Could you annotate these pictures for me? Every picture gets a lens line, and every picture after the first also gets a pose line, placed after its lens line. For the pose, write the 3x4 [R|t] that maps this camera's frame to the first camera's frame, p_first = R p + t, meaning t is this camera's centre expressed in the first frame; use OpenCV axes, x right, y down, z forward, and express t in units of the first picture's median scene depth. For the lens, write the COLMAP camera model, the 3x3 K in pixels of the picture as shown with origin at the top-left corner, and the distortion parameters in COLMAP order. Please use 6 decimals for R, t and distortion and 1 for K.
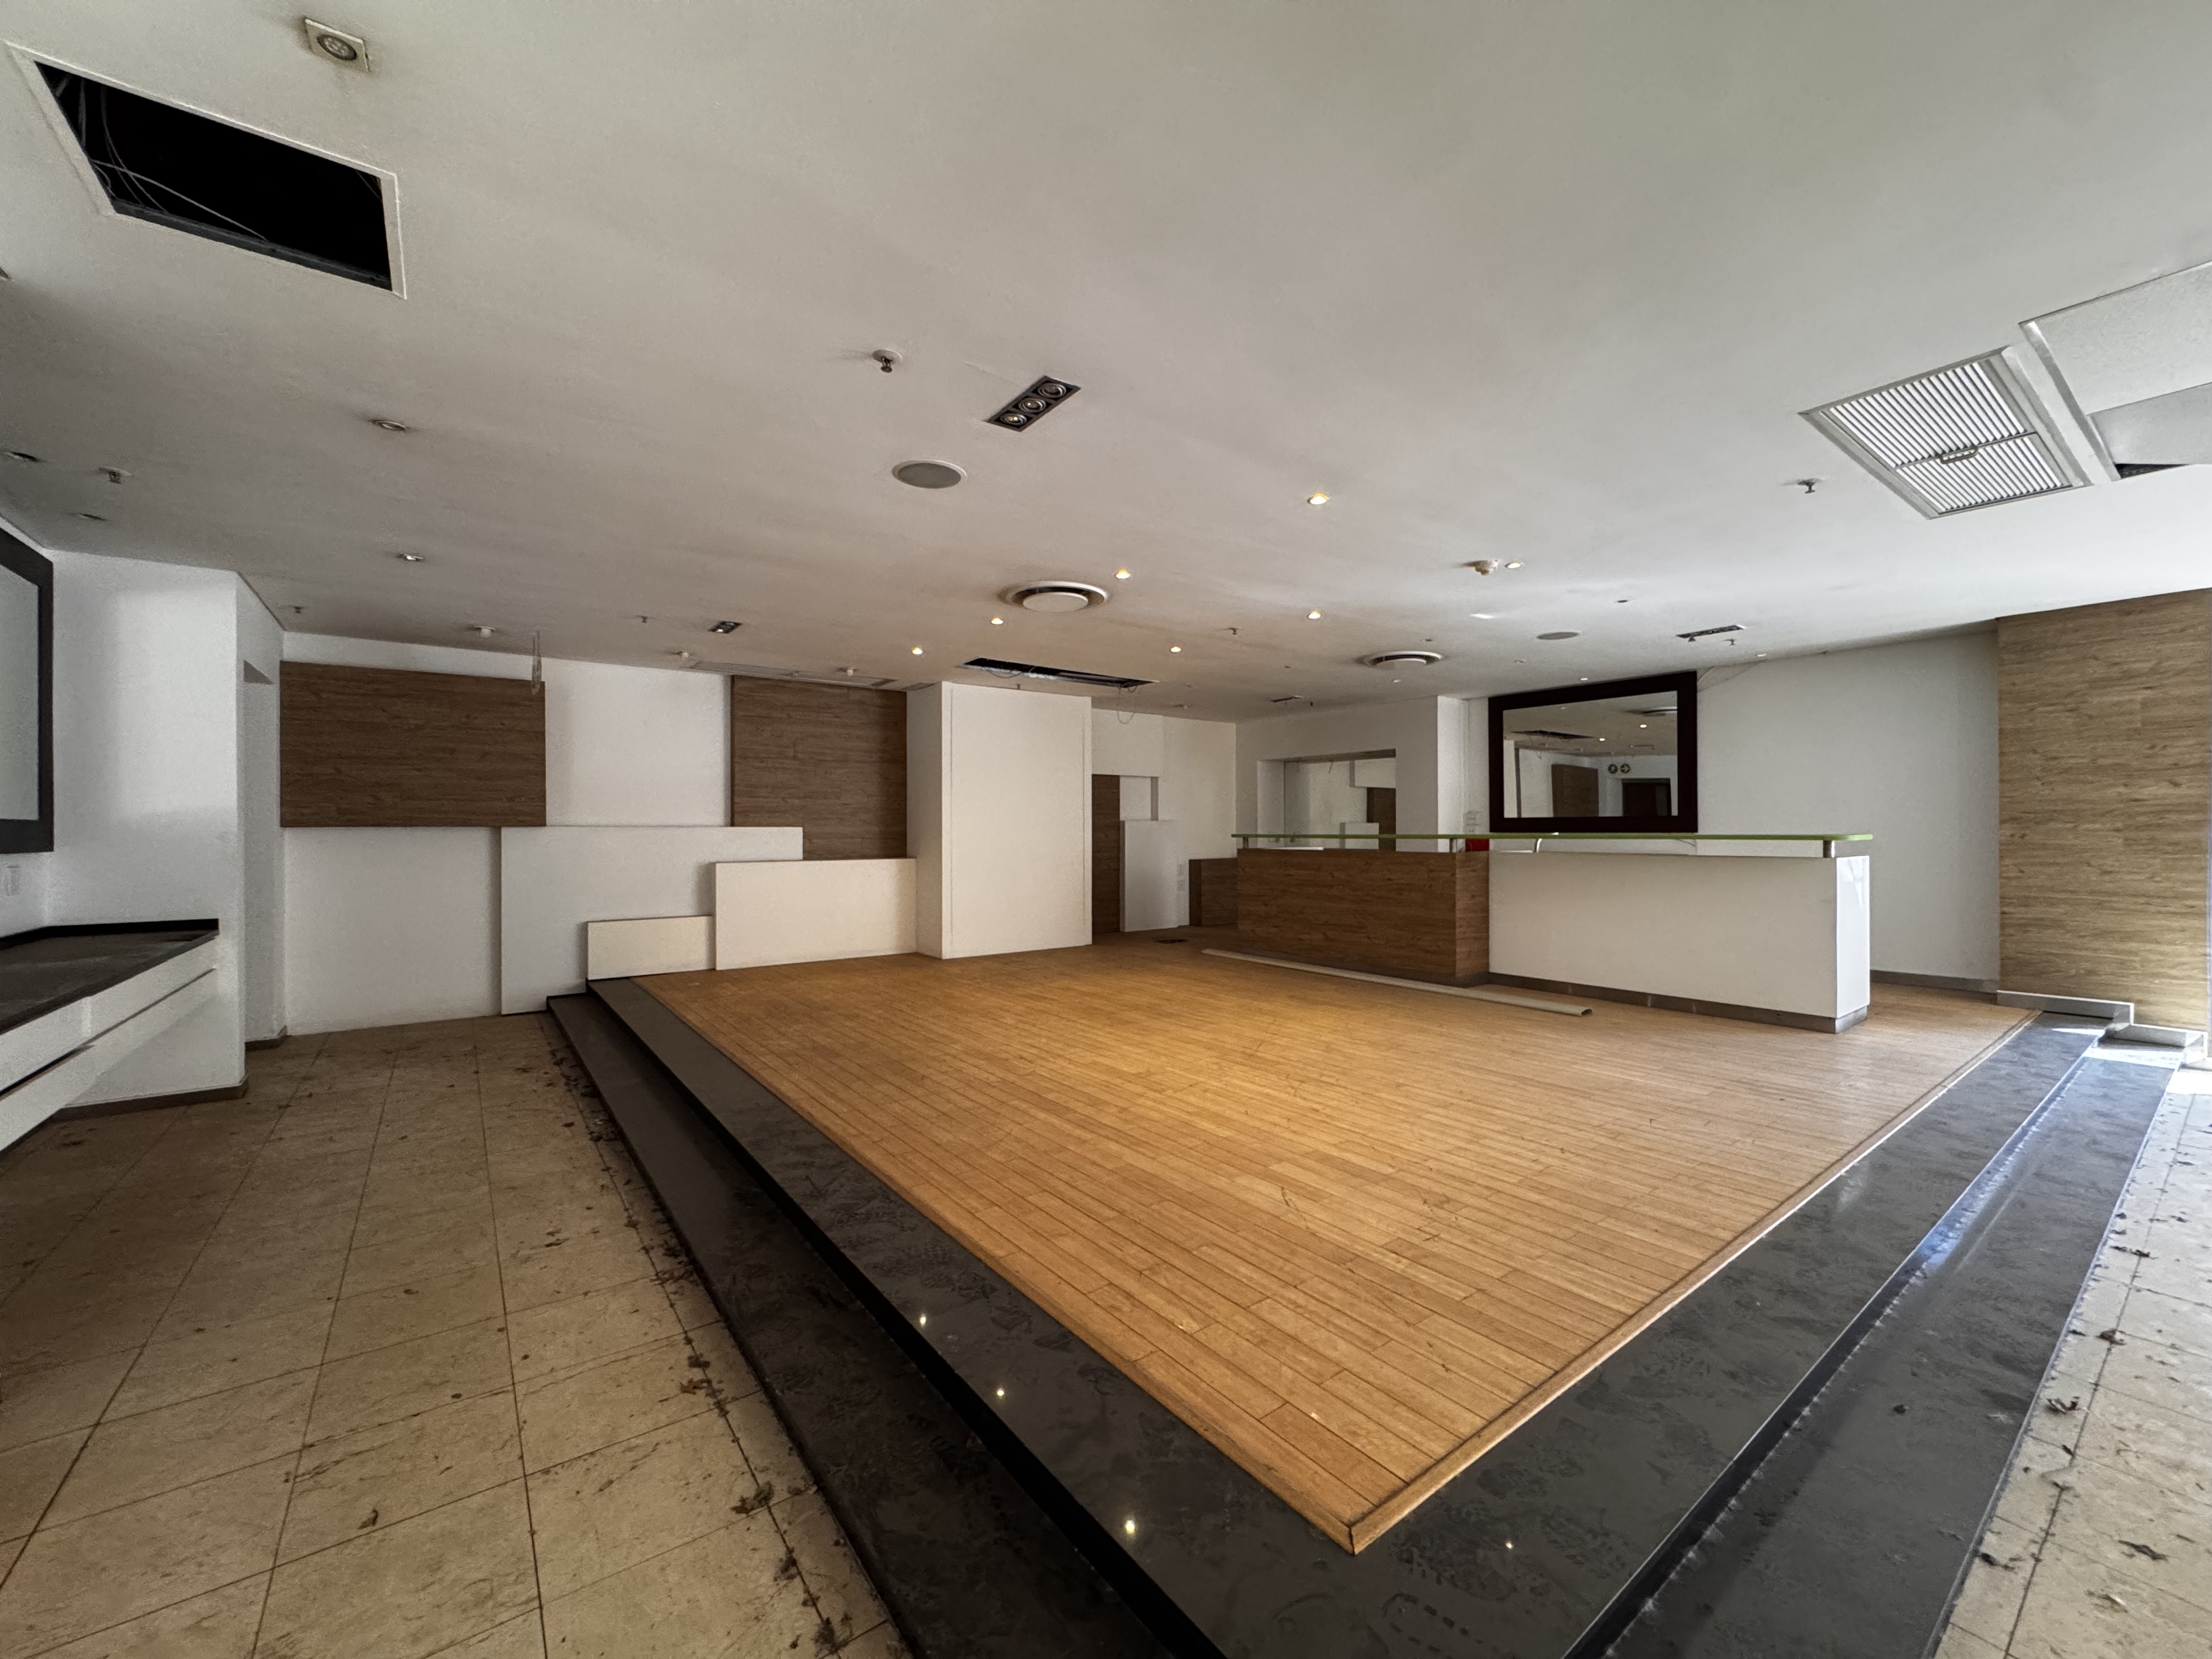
lens RADIAL K [[881.8, 0, 1106.0], [0, 881.8, 829.5], [0, 0, 1]] dist [0.000103, -0.002191]
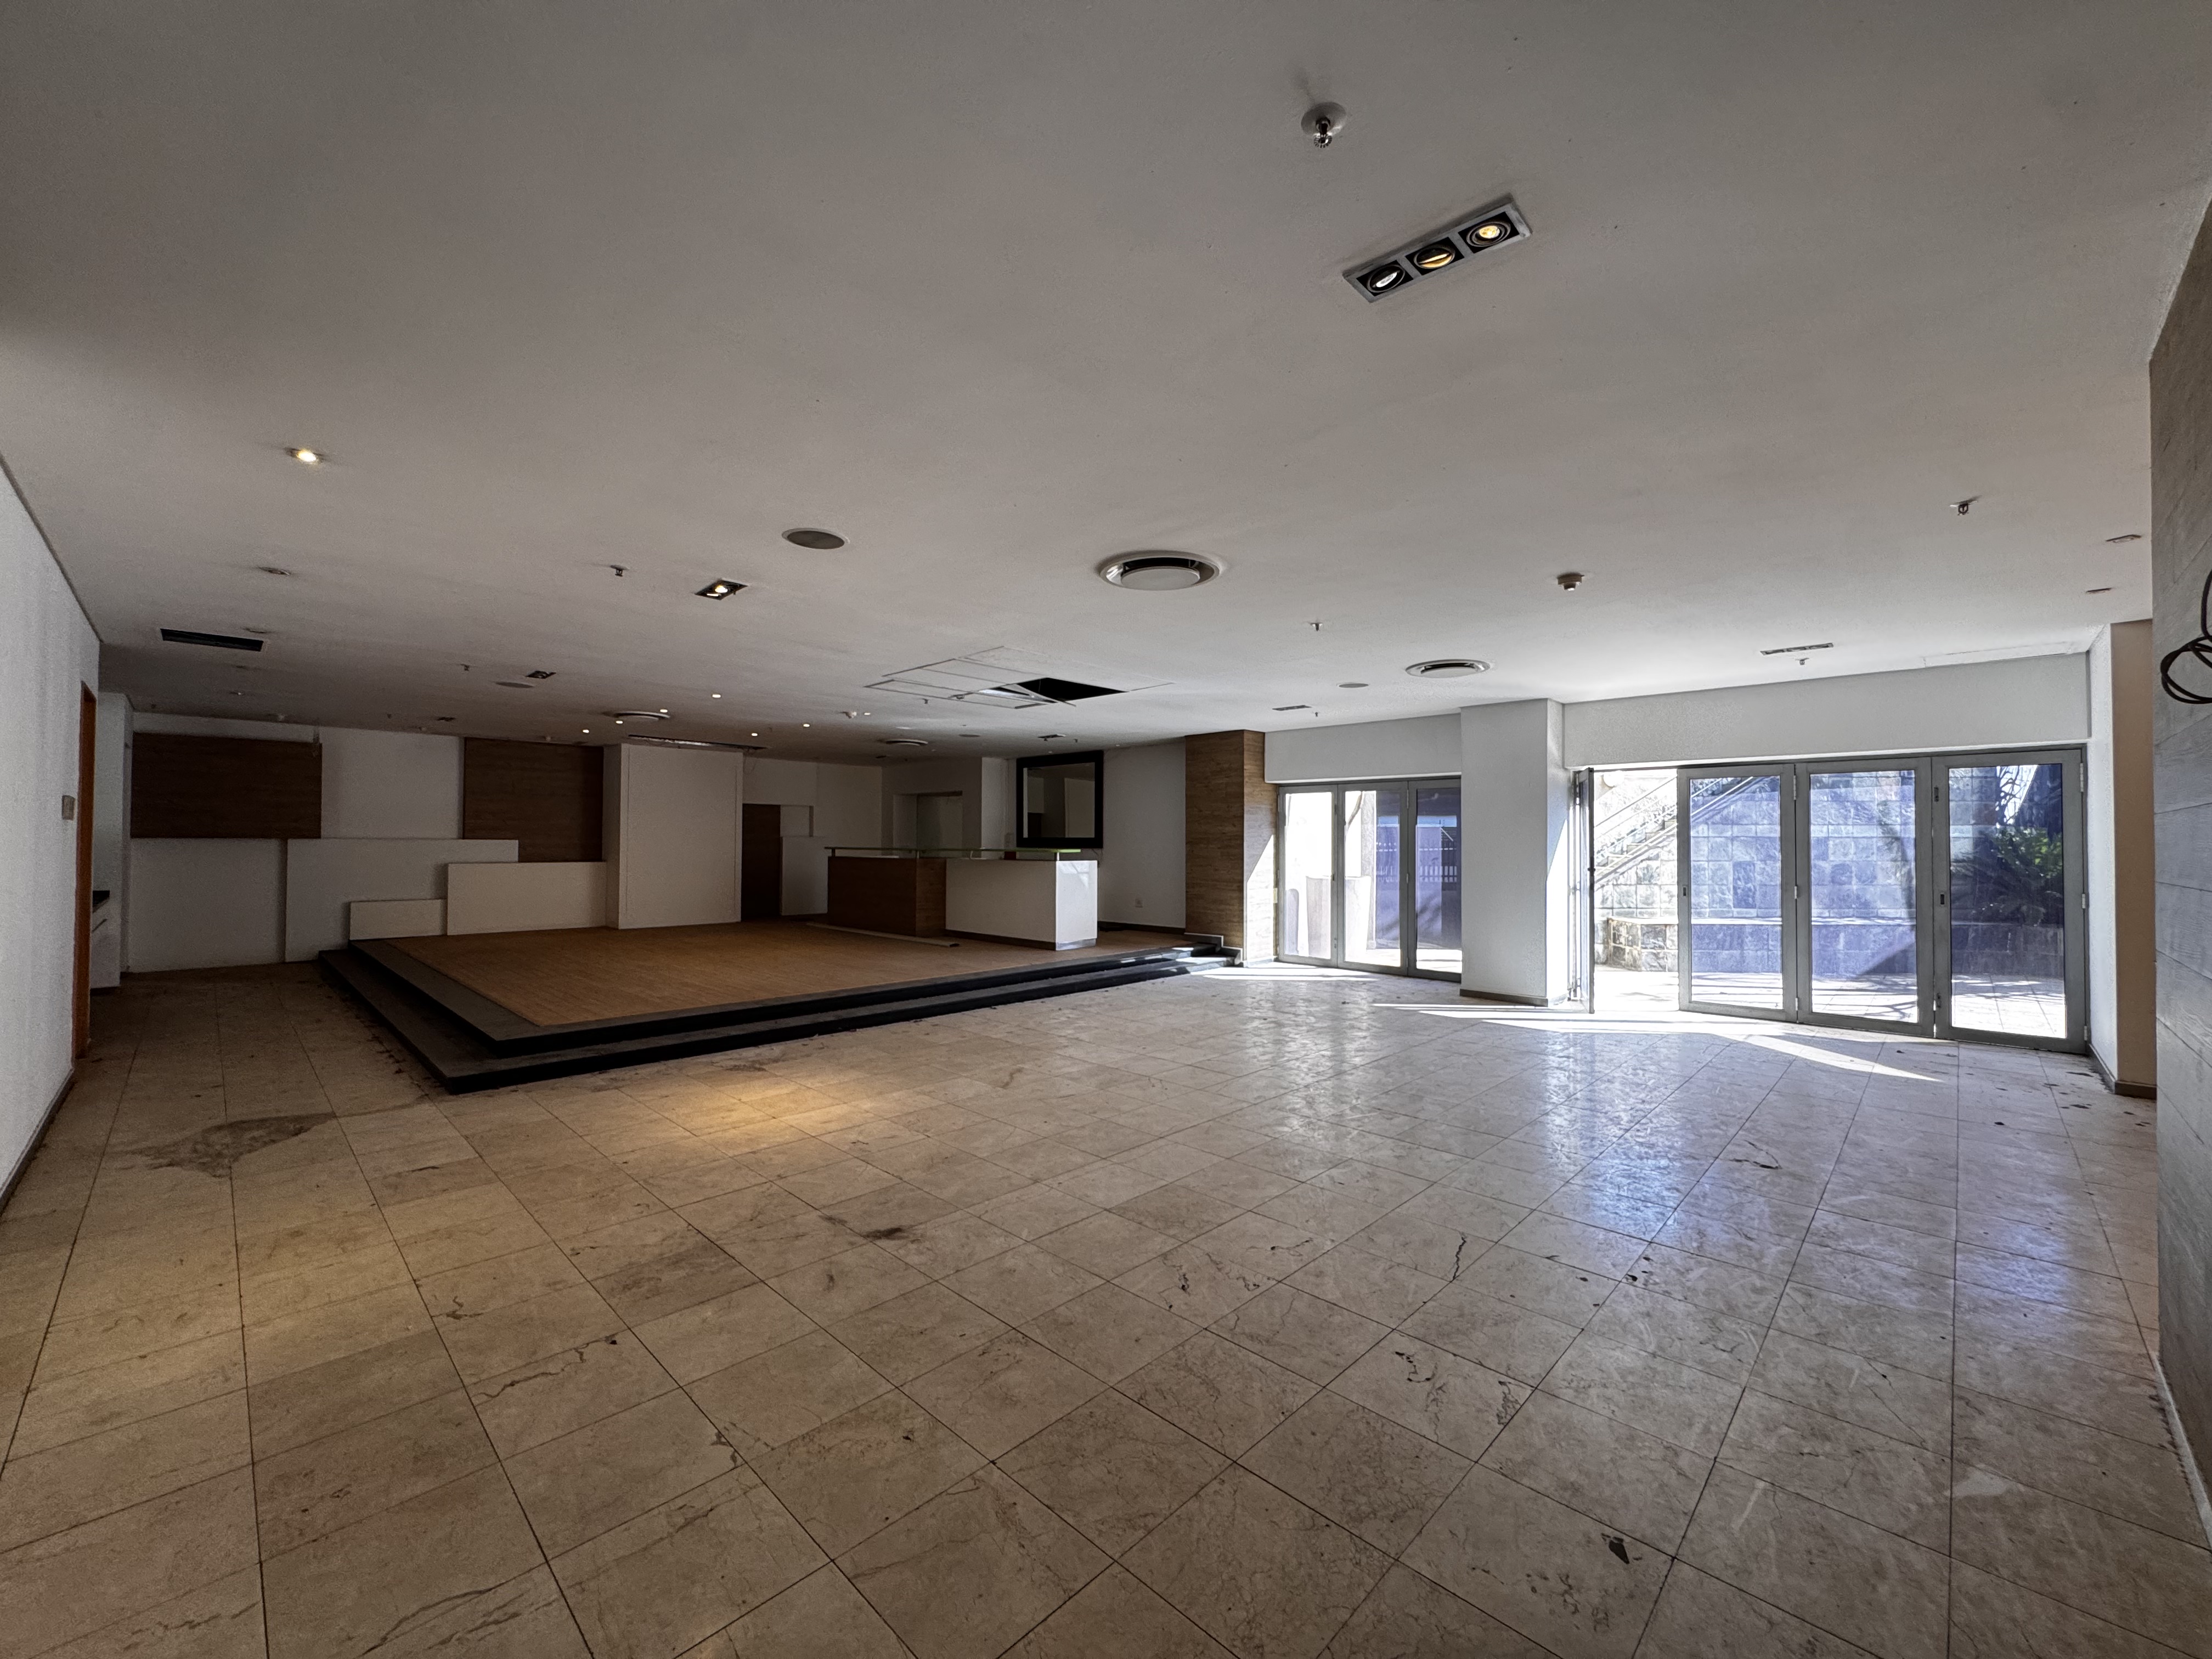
lens RADIAL K [[881.8, 0, 1106.0], [0, 881.8, 829.5], [0, 0, 1]] dist [0.000103, -0.002191]
pose [[0.987531, 0.010990, 0.157041, 0.417452], [-0.008818, 0.999856, -0.014521, -0.007775], [-0.157178, 0.012955, 0.987485, -0.642196]]
